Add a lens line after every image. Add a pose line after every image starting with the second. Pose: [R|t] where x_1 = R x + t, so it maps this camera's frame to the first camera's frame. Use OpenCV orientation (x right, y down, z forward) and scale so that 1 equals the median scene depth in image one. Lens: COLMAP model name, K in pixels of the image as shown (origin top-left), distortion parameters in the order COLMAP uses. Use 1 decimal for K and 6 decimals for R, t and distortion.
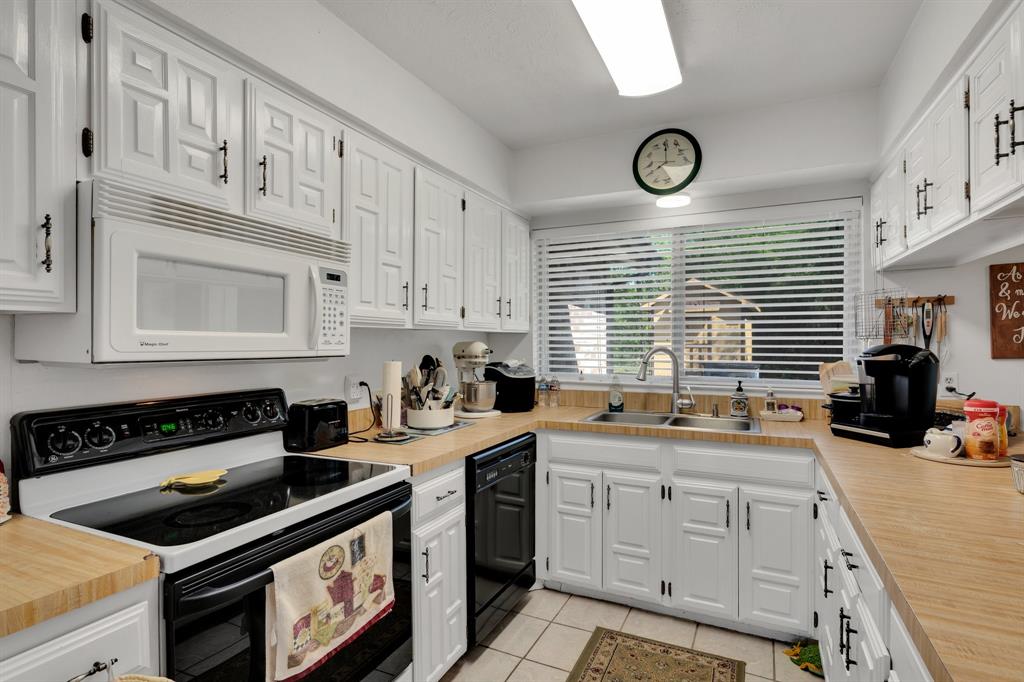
lens RADIAL K [[494.6, 0, 521.6], [0, 494.6, 344.4], [0, 0, 1]] dist [0.005793, -0.000450]
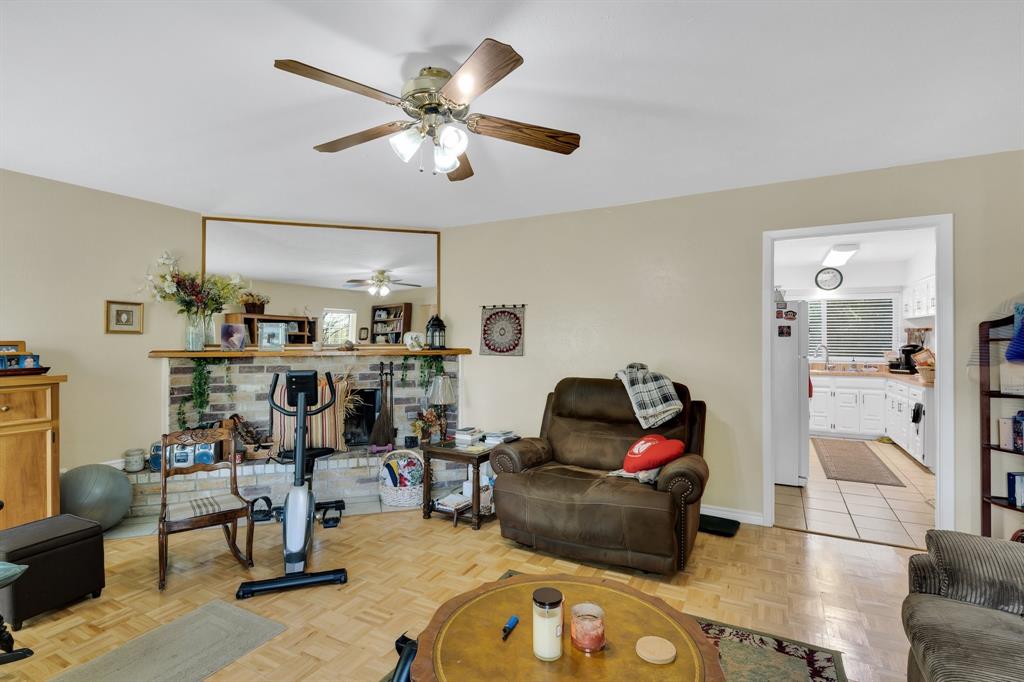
lens RADIAL K [[494.6, 0, 512.9], [0, 494.6, 342.2], [0, 0, 1]] dist [0.005793, -0.000450]
pose [[0.999304, -0.001302, -0.037290, -1.498654], [0.001069, 0.999980, -0.006265, 0.003147], [0.037297, 0.006221, 0.999285, -2.029500]]
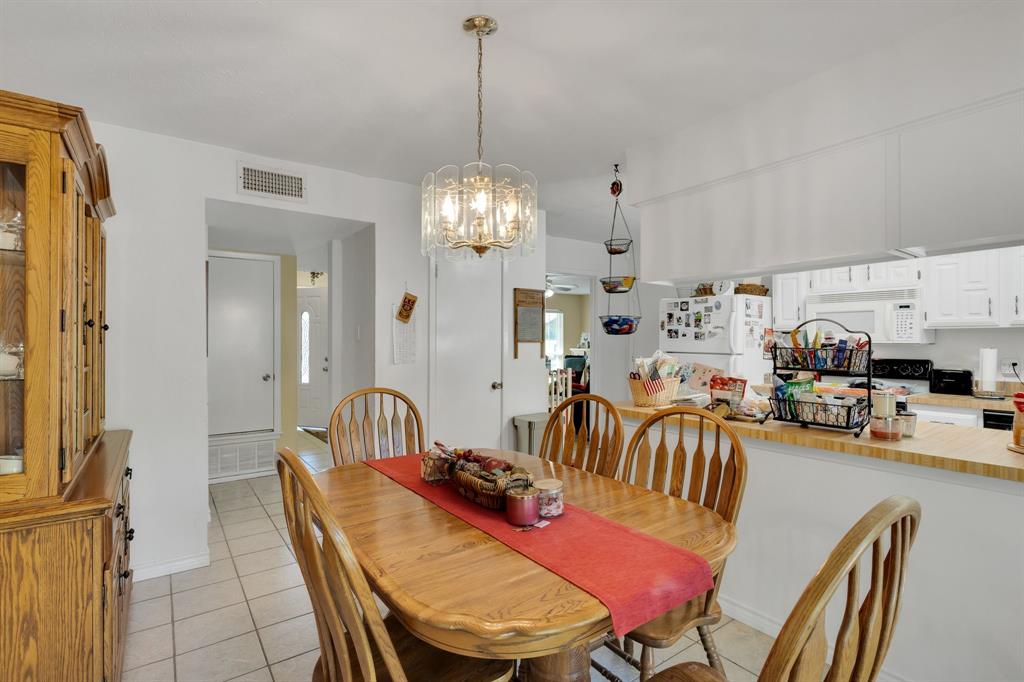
lens RADIAL K [[494.6, 0, 512.0], [0, 494.6, 341.8], [0, 0, 1]] dist [0.005793, -0.000450]
pose [[-0.480042, 0.006862, -0.877219, 1.646956], [0.001490, 0.999974, 0.007006, -0.000946], [0.877244, 0.002056, -0.480040, 0.377125]]
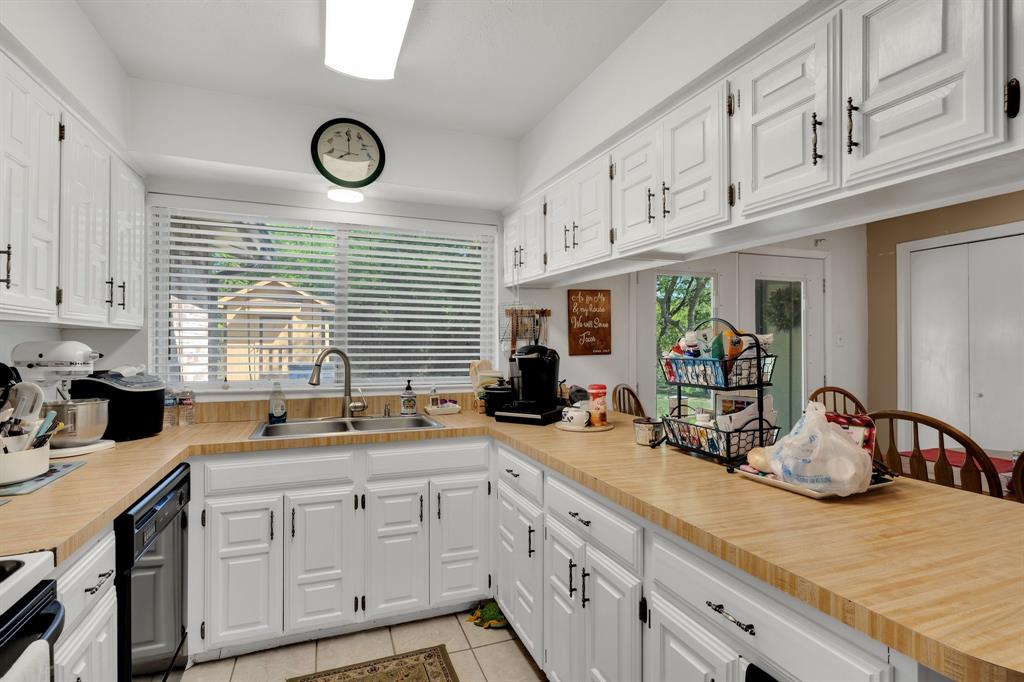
lens RADIAL K [[494.6, 0, 497.9], [0, 494.6, 340.1], [0, 0, 1]] dist [0.005793, -0.000450]
pose [[0.702194, 0.006997, 0.711952, -0.195733], [-0.000012, 0.999952, -0.009816, -0.000526], [-0.711986, 0.006885, 0.702160, 0.142855]]
